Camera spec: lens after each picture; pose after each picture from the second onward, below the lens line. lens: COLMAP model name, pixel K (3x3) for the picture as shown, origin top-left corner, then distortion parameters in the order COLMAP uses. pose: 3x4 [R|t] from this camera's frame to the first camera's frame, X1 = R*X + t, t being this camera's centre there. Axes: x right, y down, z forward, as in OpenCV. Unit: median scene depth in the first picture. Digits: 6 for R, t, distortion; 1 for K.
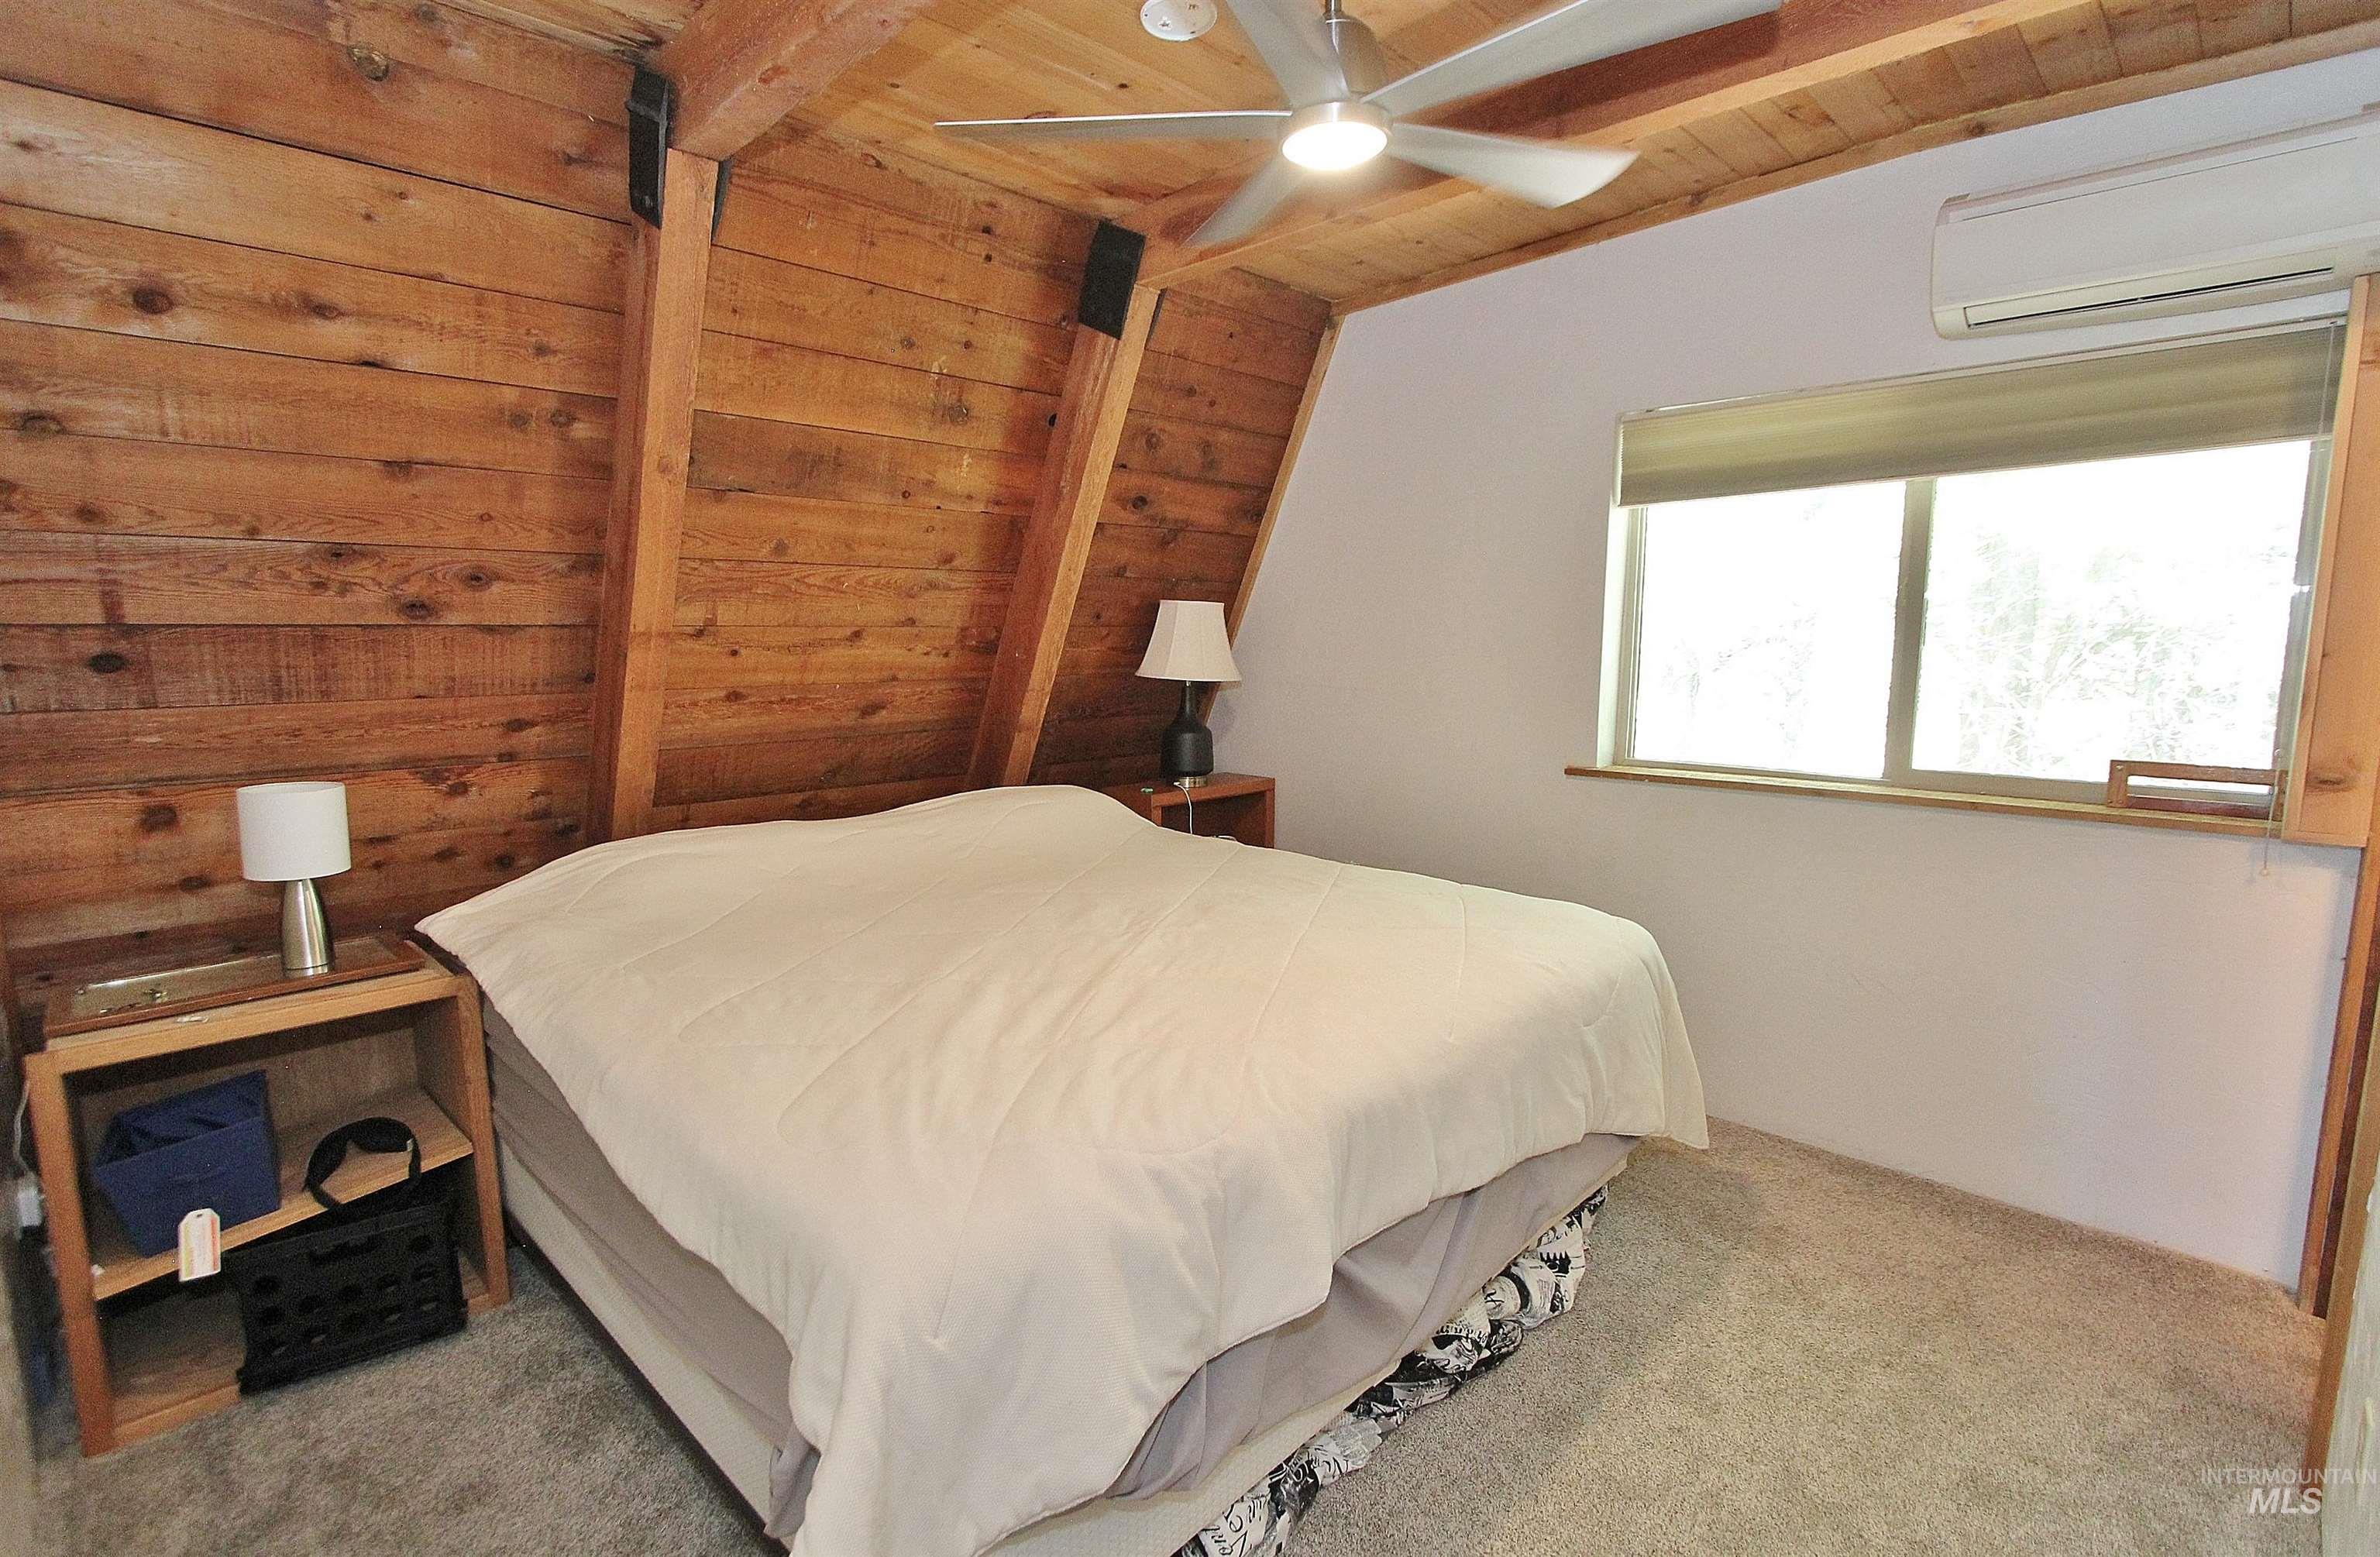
lens RADIAL K [[1114.6, 0, 1179.8], [0, 1114.6, 775.0], [0, 0, 1]] dist [-0.014068, 0.001747]
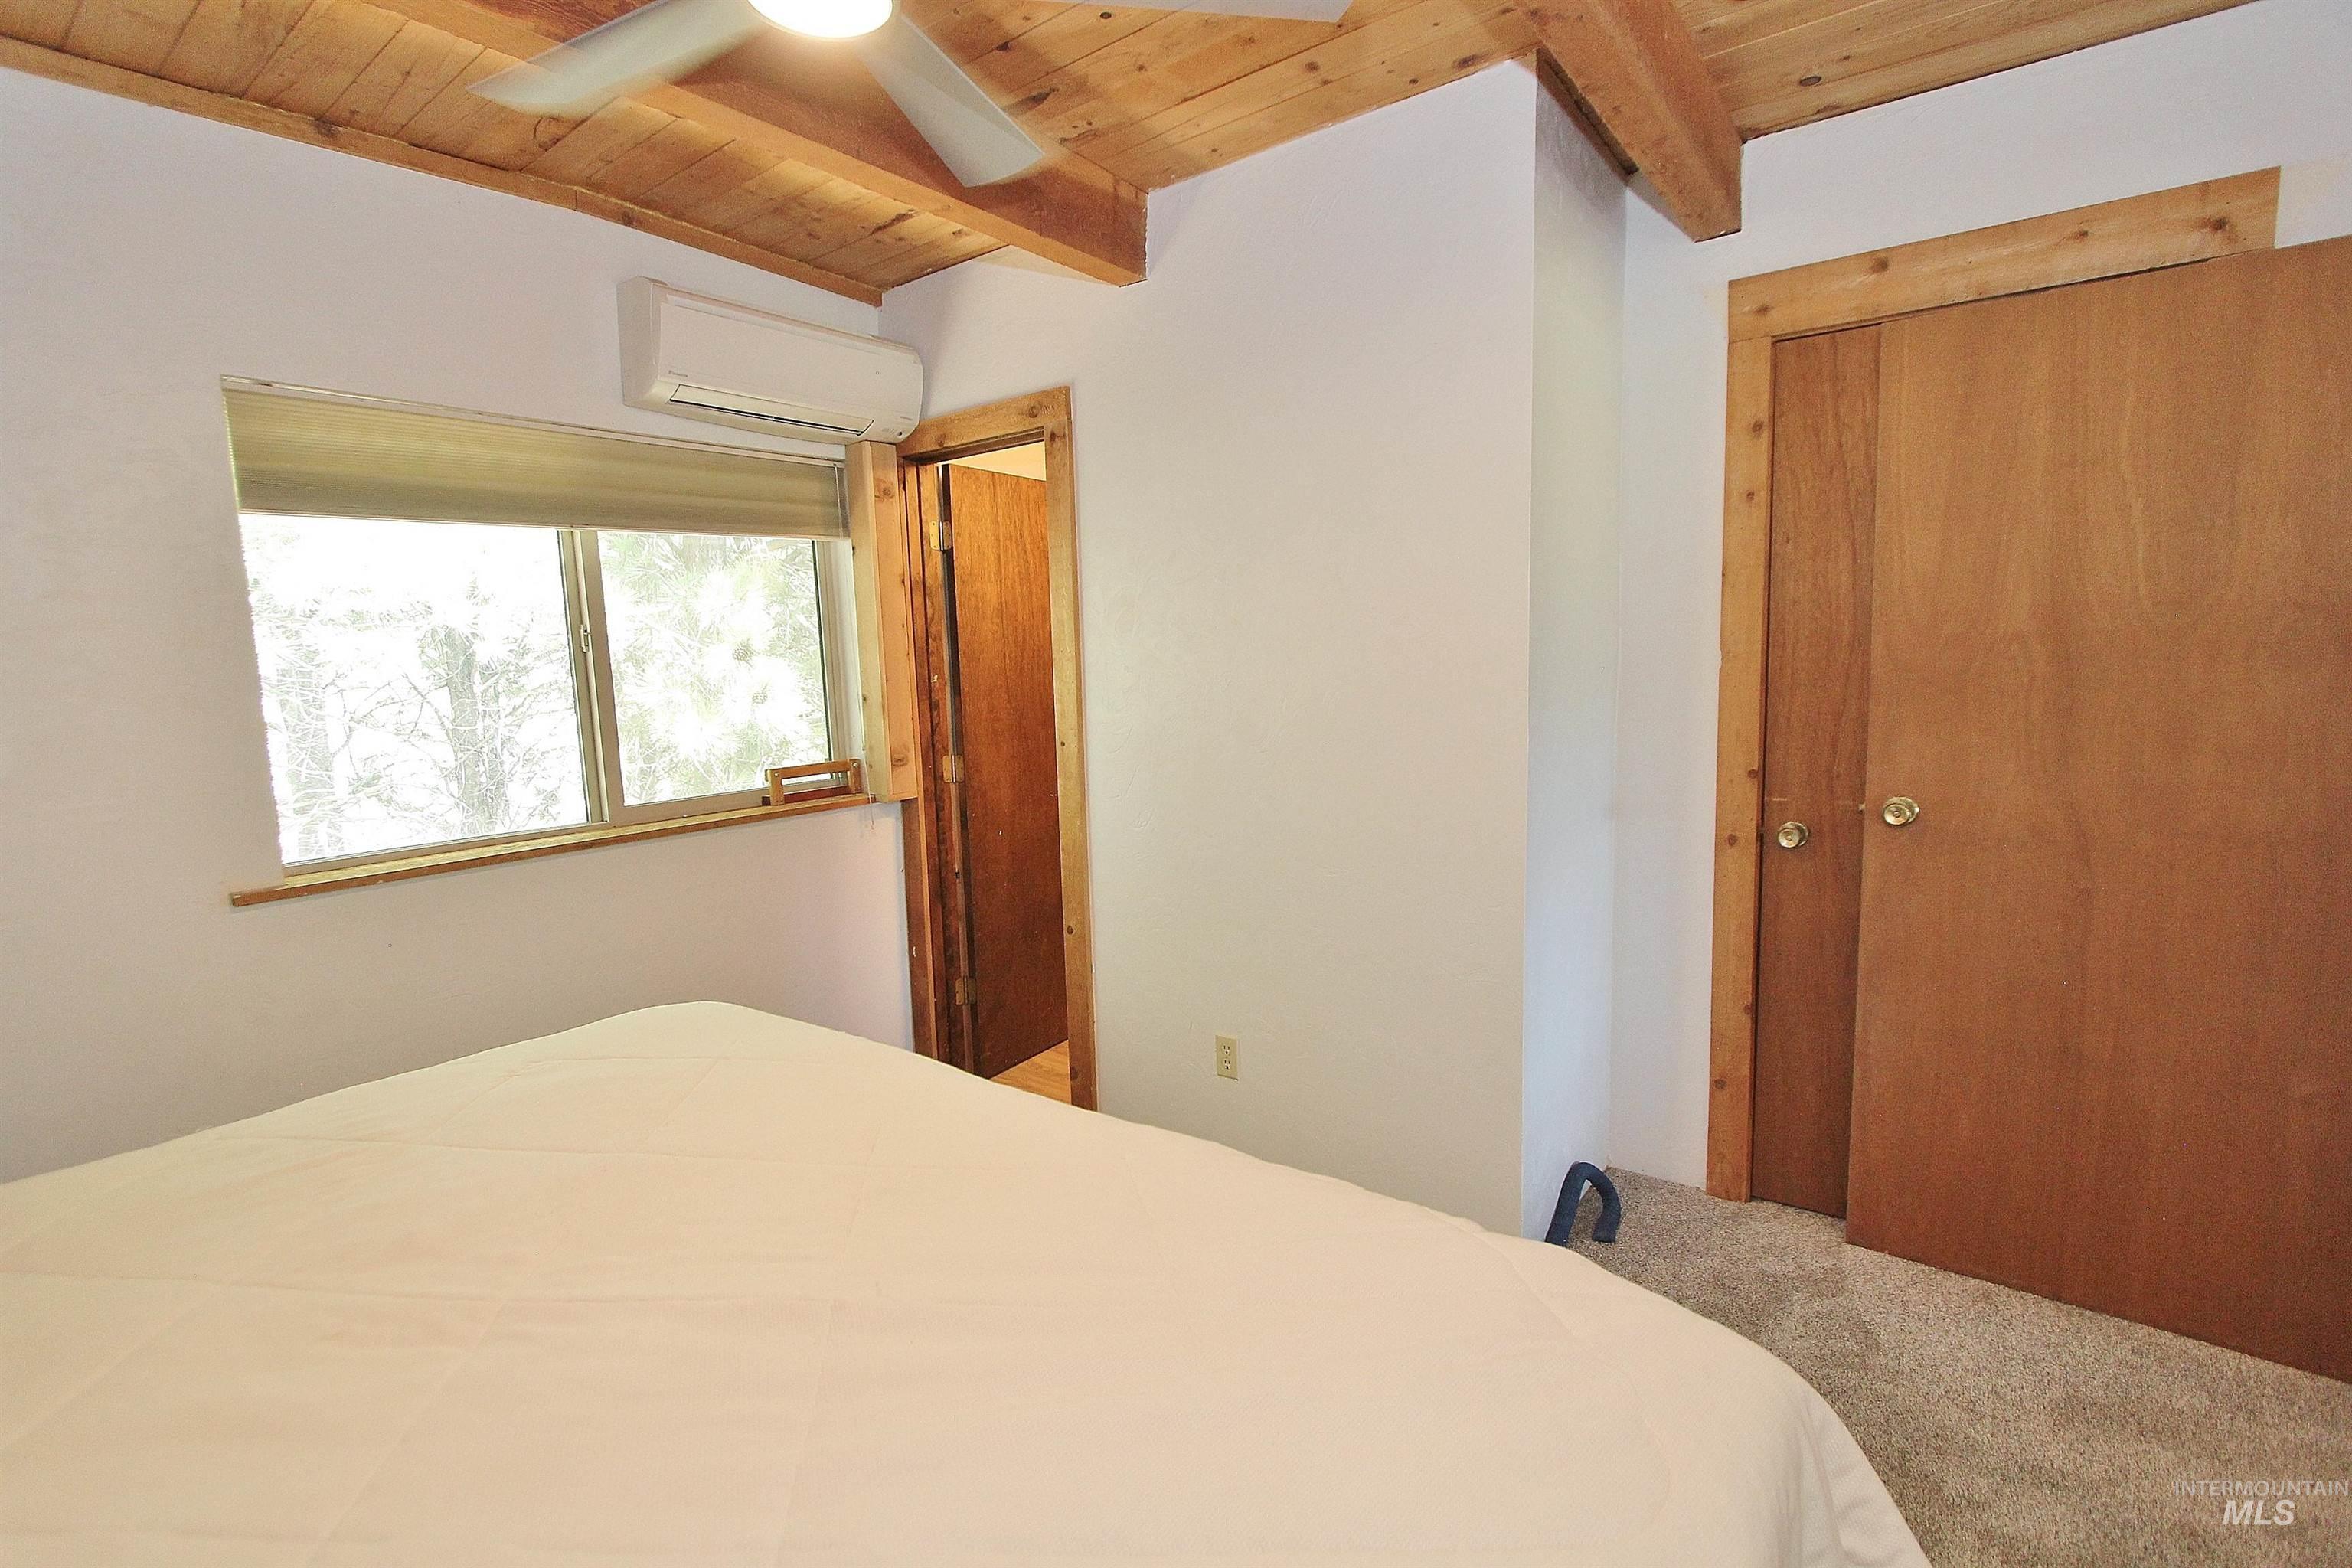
lens RADIAL K [[1078.2, 0, 1168.0], [0, 1078.2, 785.8], [0, 0, 1]] dist [-0.011472, 0.001233]
pose [[-0.132031, -0.116368, 0.984391, -0.428827], [0.158113, 0.977898, 0.136807, -0.087113], [-0.978554, 0.173708, -0.110713, 0.637526]]
